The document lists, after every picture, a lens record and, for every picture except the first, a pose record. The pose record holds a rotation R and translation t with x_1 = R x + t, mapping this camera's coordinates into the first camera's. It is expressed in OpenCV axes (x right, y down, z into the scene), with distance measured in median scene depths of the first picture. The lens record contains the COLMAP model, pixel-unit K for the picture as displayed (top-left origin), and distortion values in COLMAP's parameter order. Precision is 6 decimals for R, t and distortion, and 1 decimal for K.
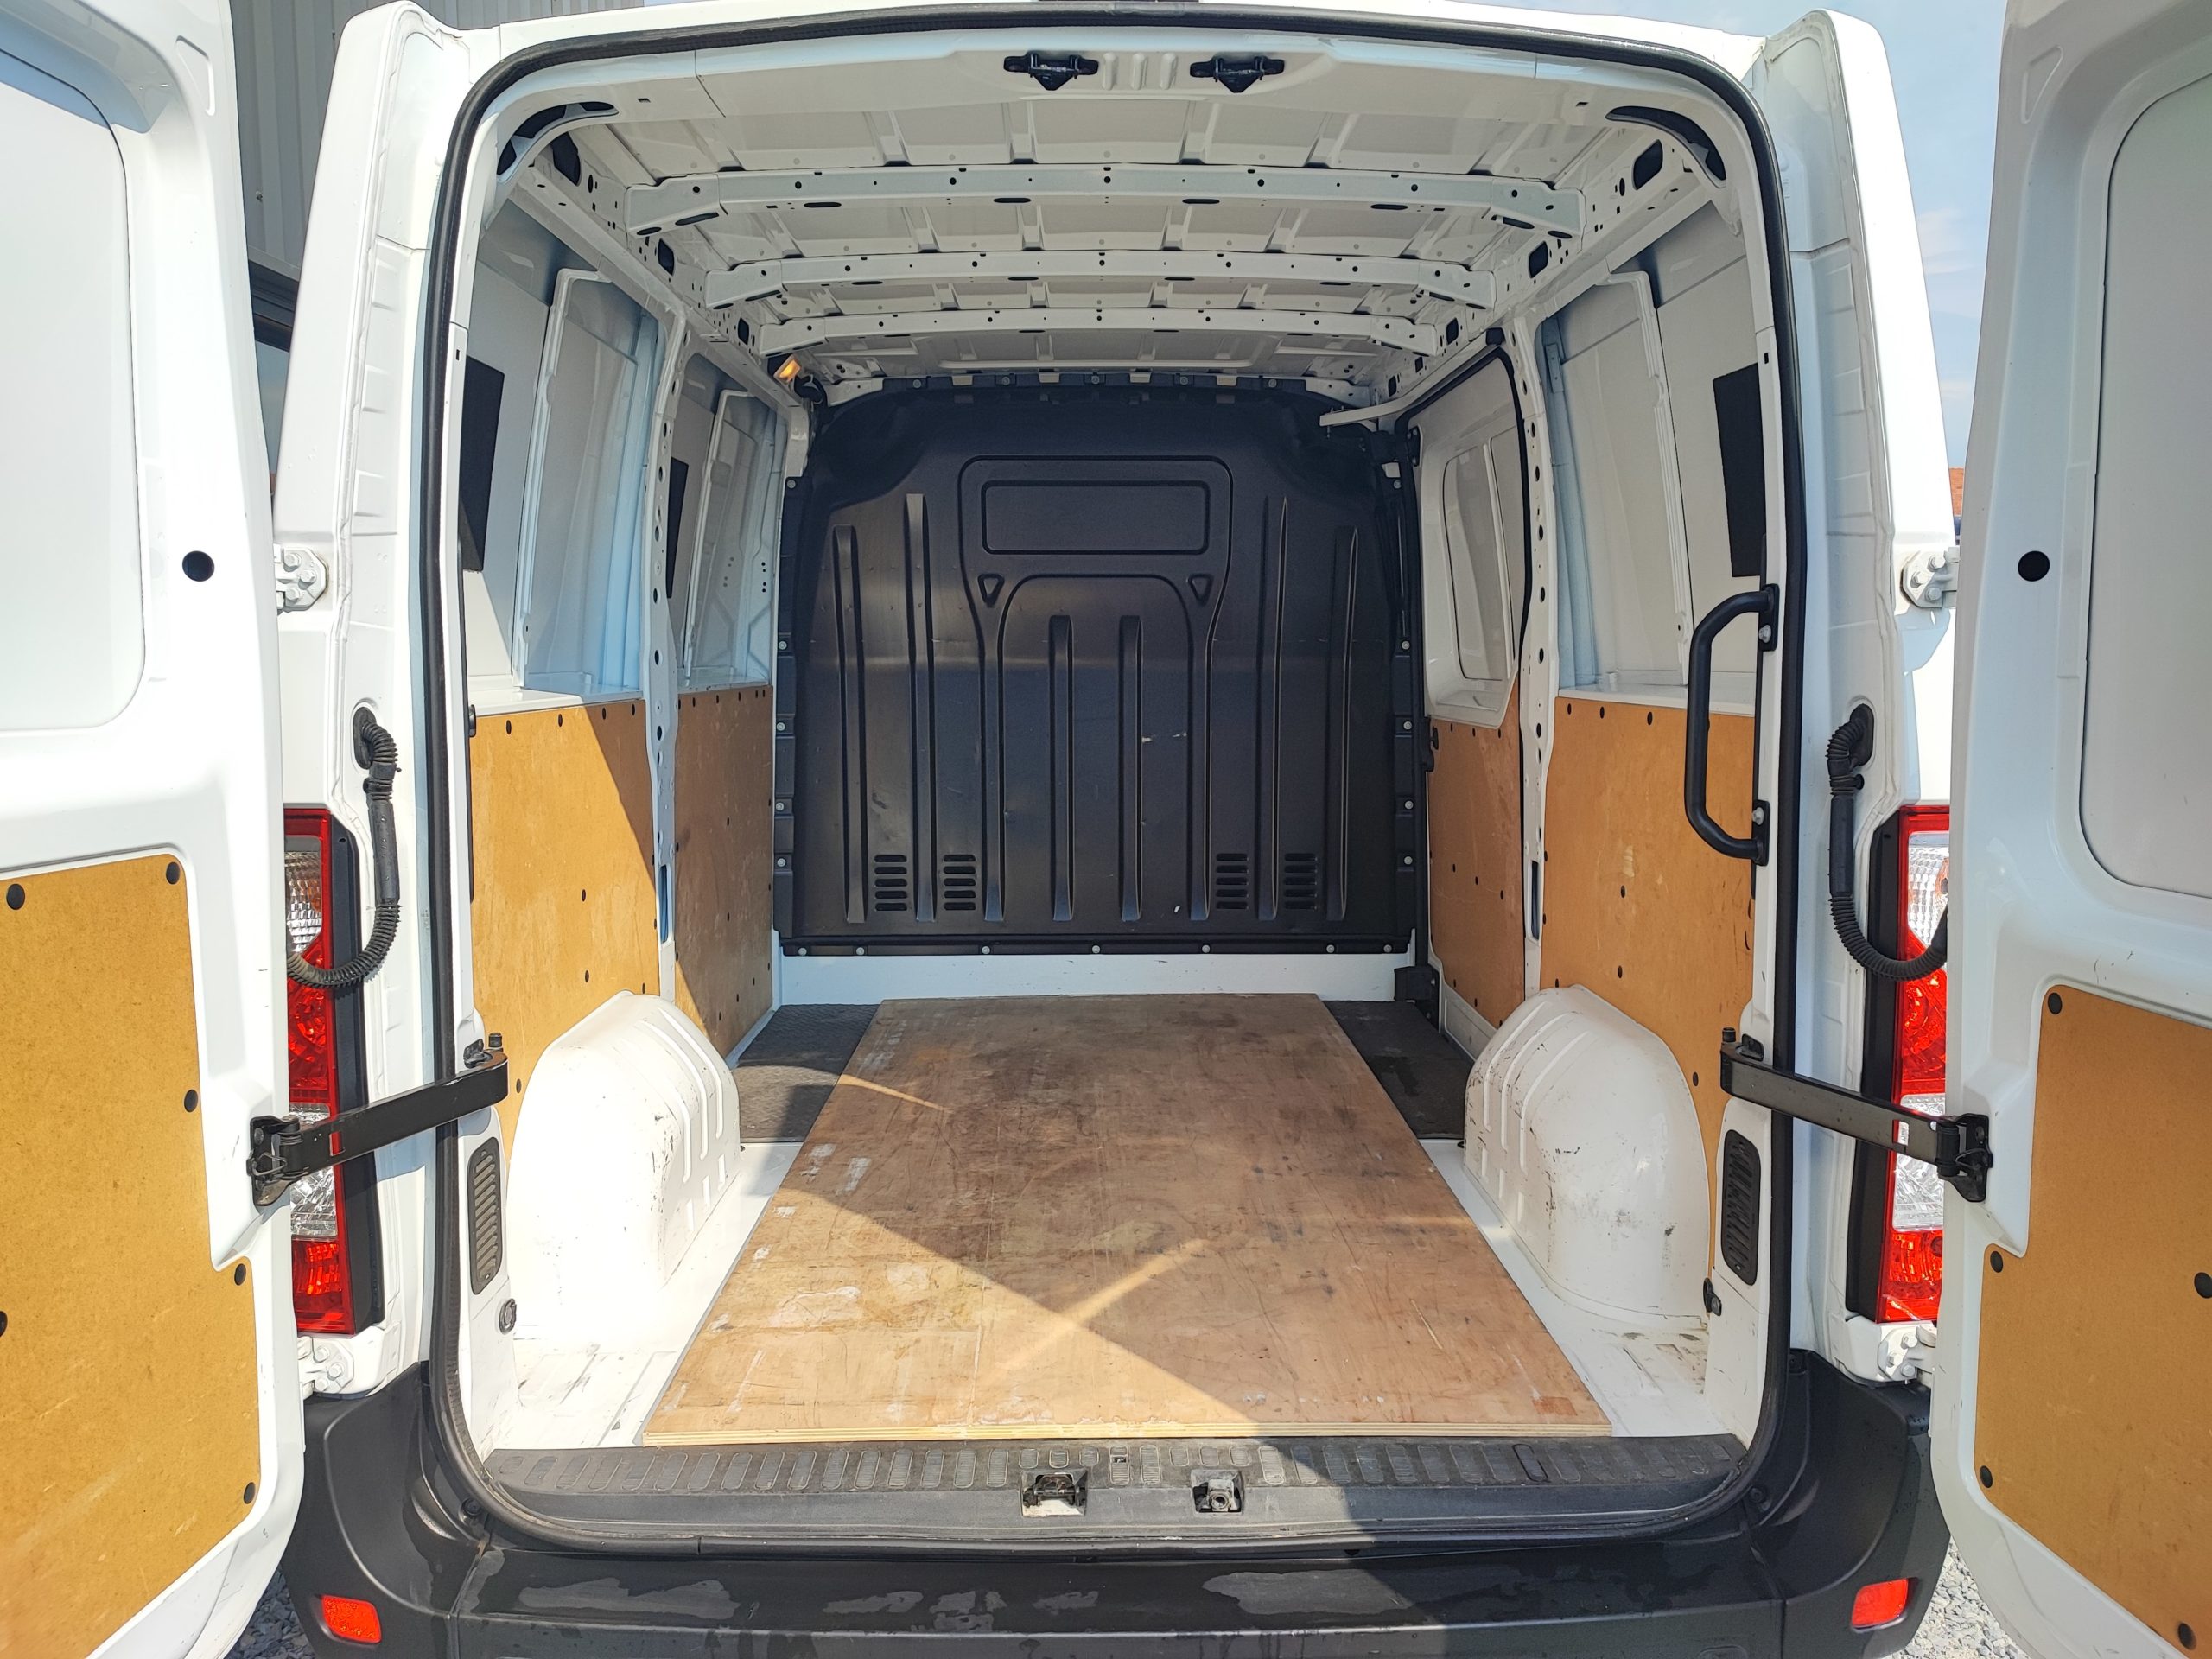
lens RADIAL K [[1578.9, 0, 1106.0], [0, 1578.9, 829.5], [0, 0, 1]] dist [0.050926, -0.061546]
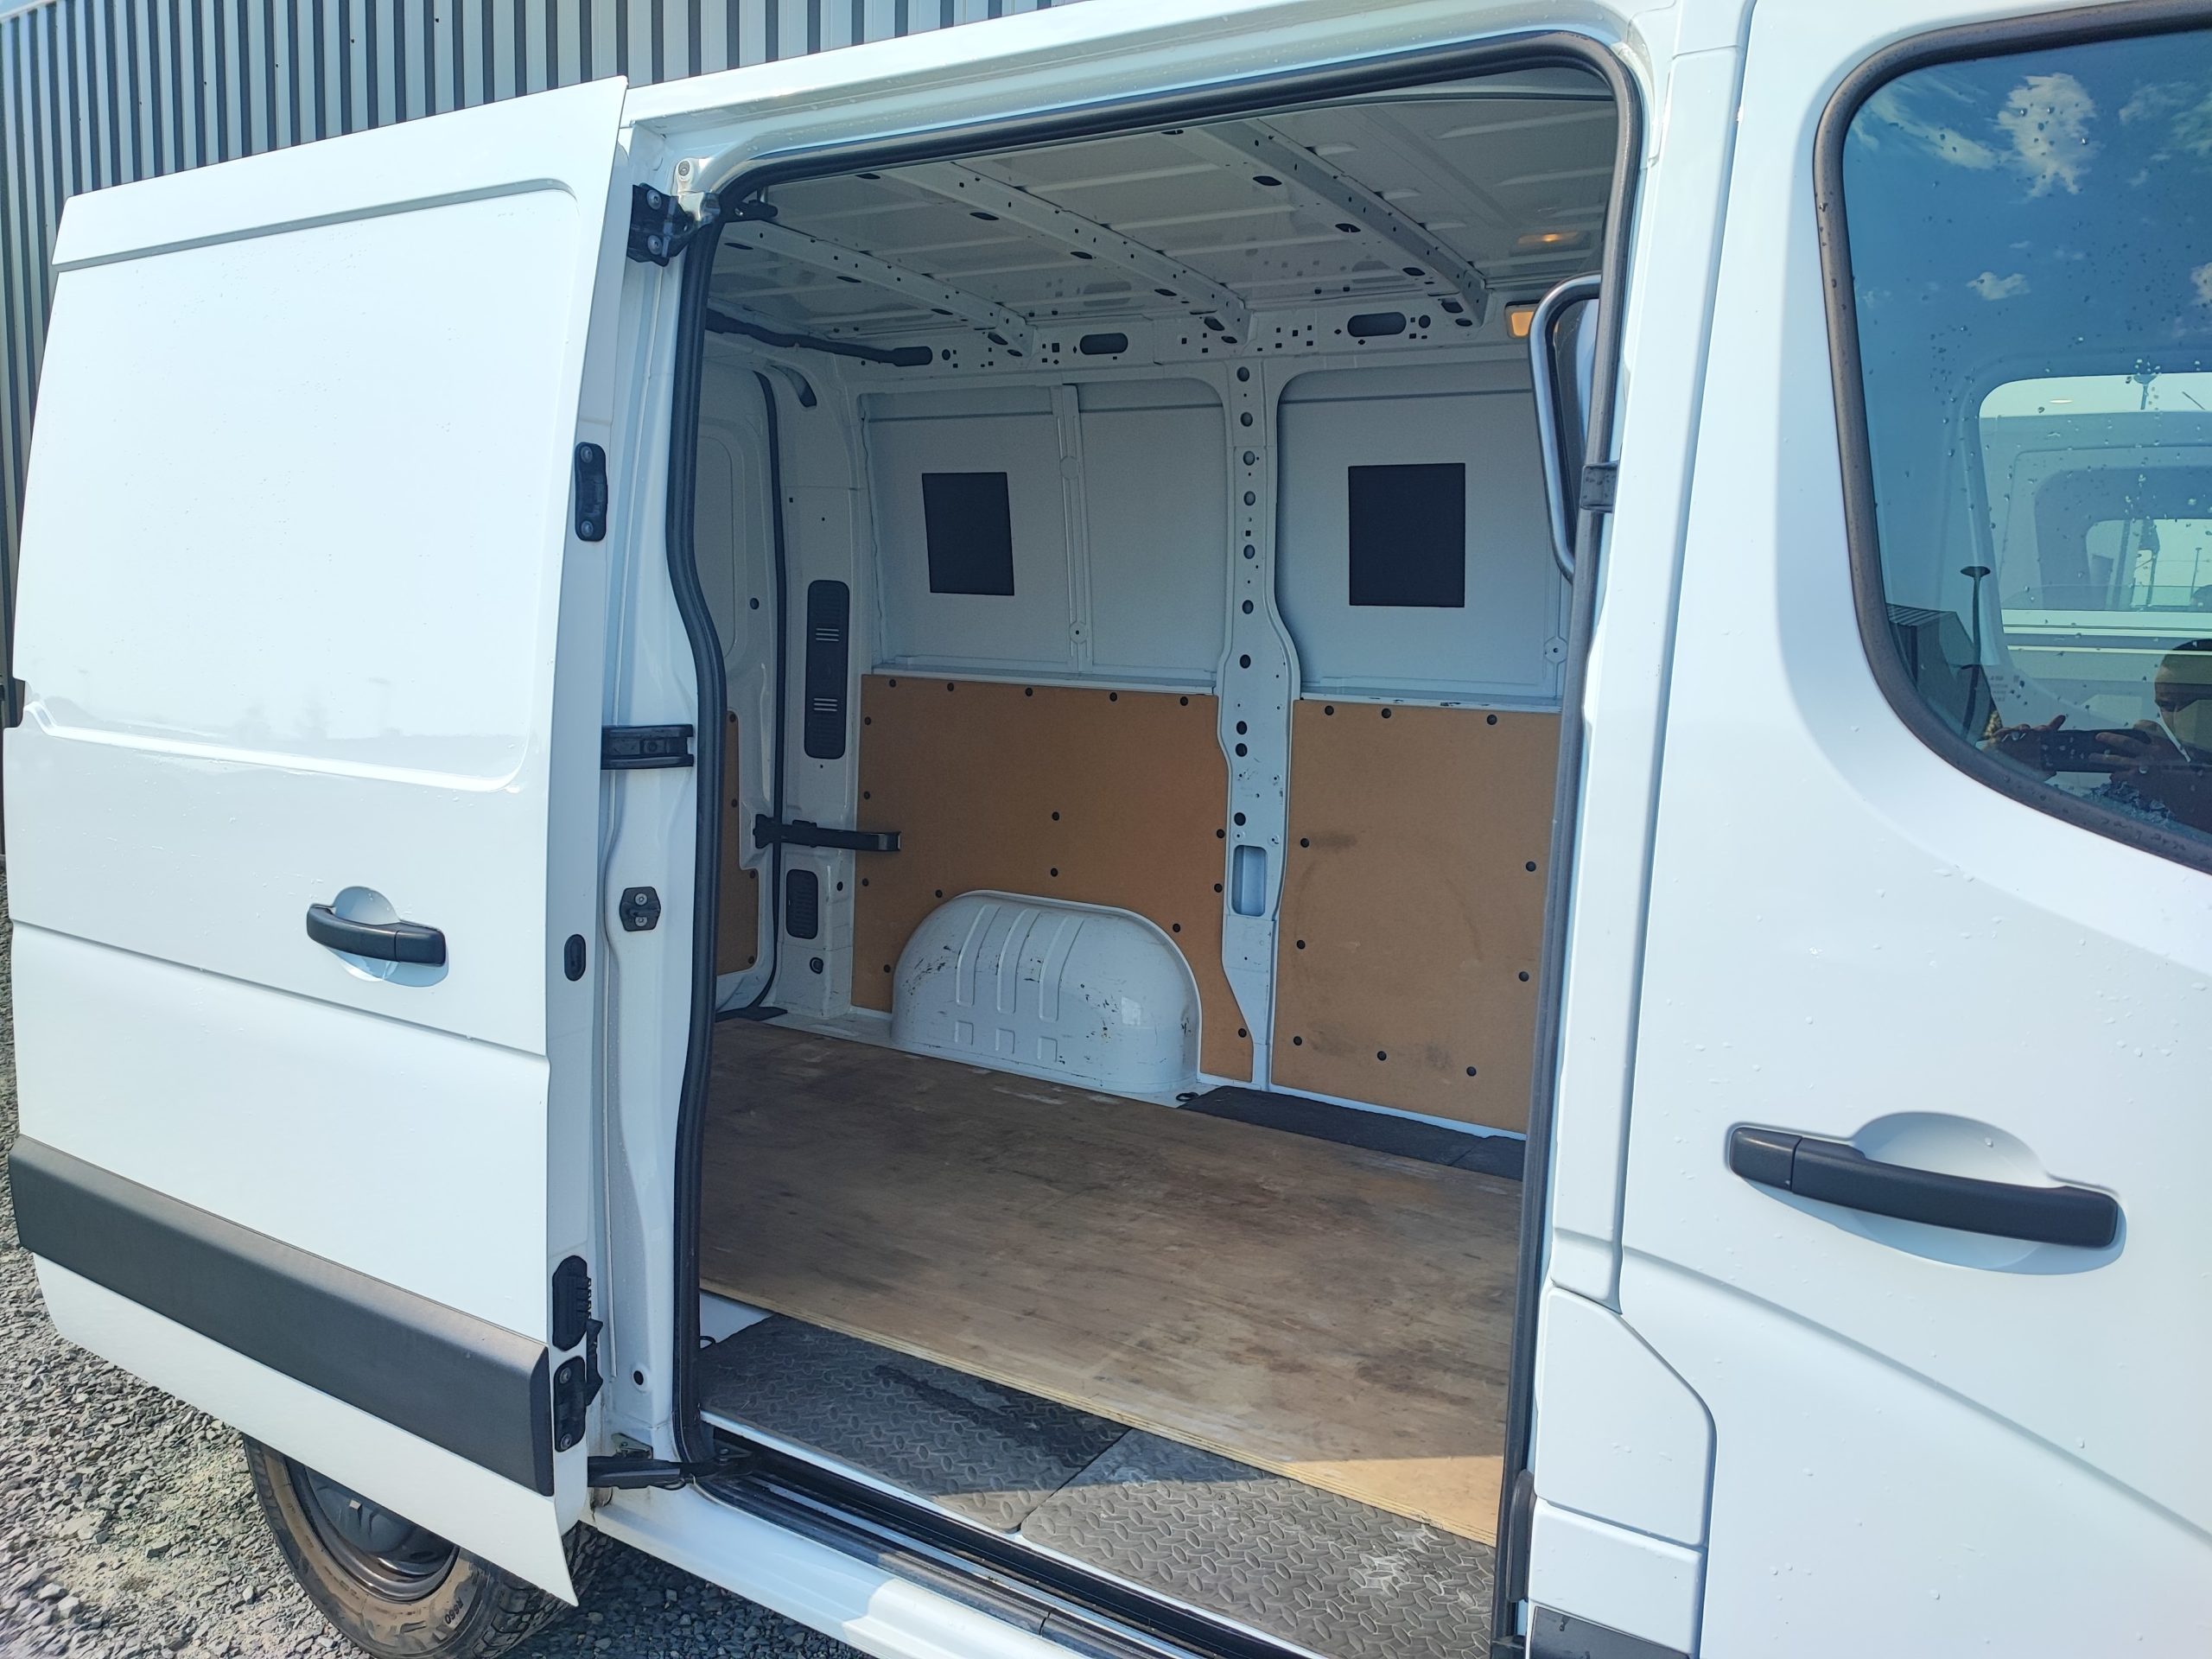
lens RADIAL K [[1578.9, 0, 1106.0], [0, 1578.9, 829.5], [0, 0, 1]] dist [0.050926, -0.061546]
pose [[-0.542053, 0.078133, -0.836704, 0.934102], [-0.120705, 0.978104, 0.169535, -0.216977], [0.831630, 0.192892, -0.520753, 1.964323]]
